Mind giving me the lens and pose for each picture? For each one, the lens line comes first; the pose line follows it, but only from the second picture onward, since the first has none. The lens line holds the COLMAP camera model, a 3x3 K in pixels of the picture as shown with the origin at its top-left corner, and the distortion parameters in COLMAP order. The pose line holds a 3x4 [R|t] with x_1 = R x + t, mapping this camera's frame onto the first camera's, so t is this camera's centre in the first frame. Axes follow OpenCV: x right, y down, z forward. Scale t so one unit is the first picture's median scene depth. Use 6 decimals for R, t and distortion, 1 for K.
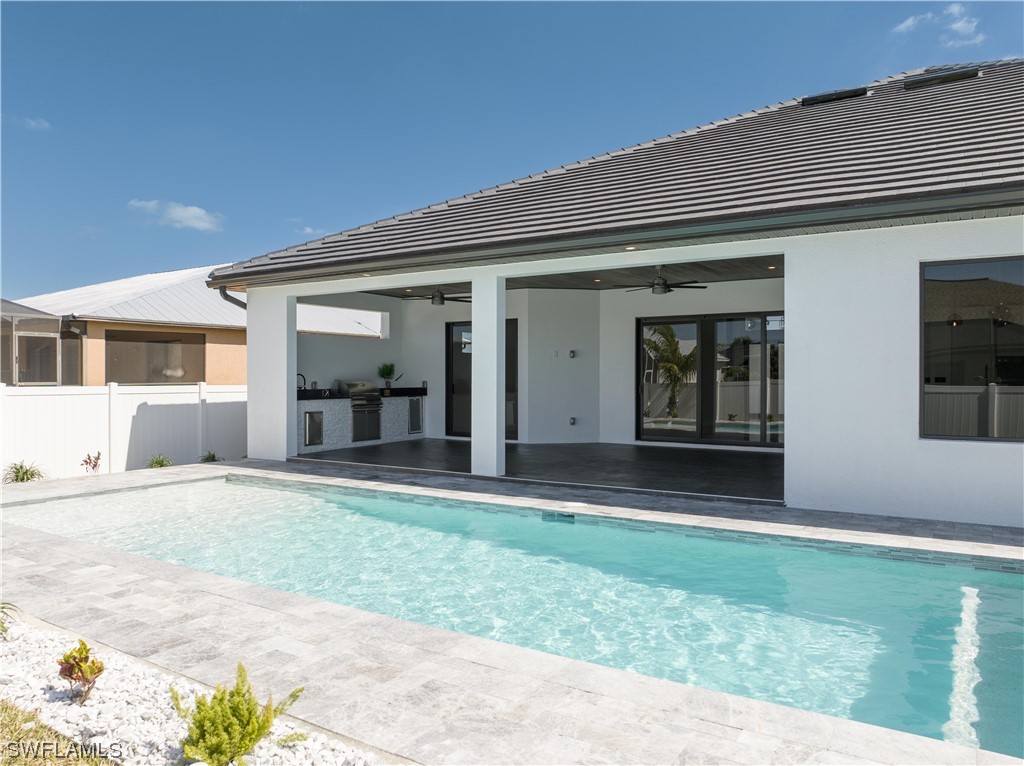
lens RADIAL K [[687.4, 0, 512.0], [0, 687.4, 383.0], [0, 0, 1]] dist [-0.062073, -0.000790]
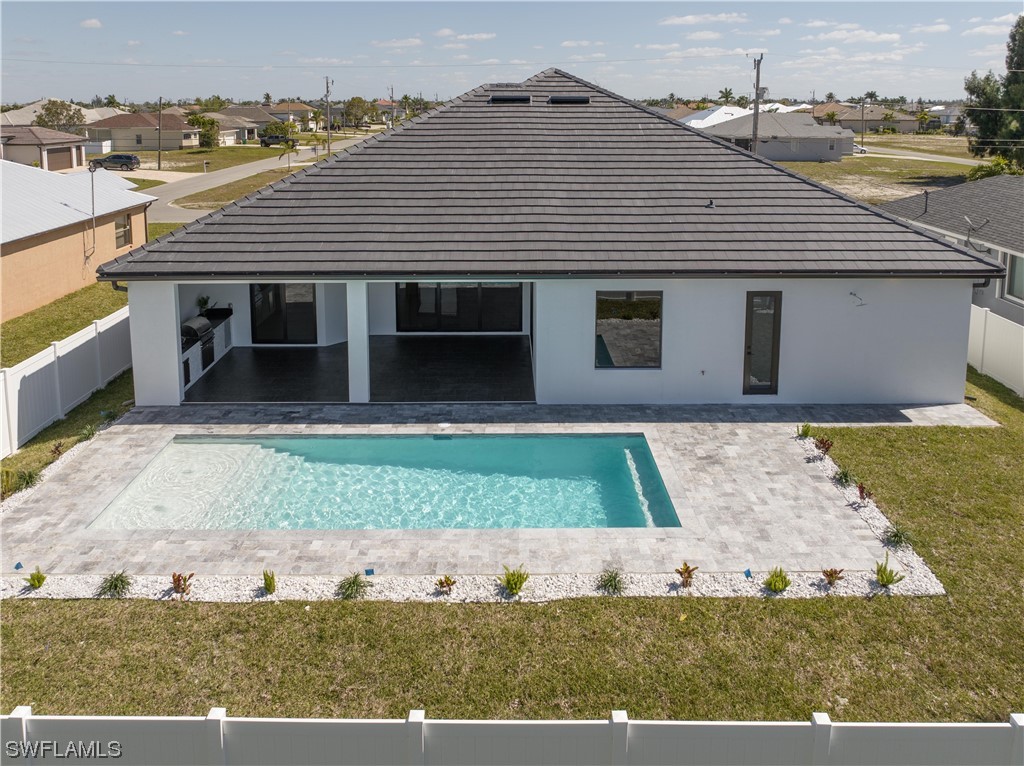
lens RADIAL K [[687.4, 0, 512.0], [0, 687.4, 383.0], [0, 0, 1]] dist [-0.062073, -0.000790]
pose [[0.821620, -0.168779, 0.544476, -1.332149], [-0.039556, 0.935978, 0.349828, -1.045804], [-0.568662, -0.308963, 0.762342, -0.861460]]
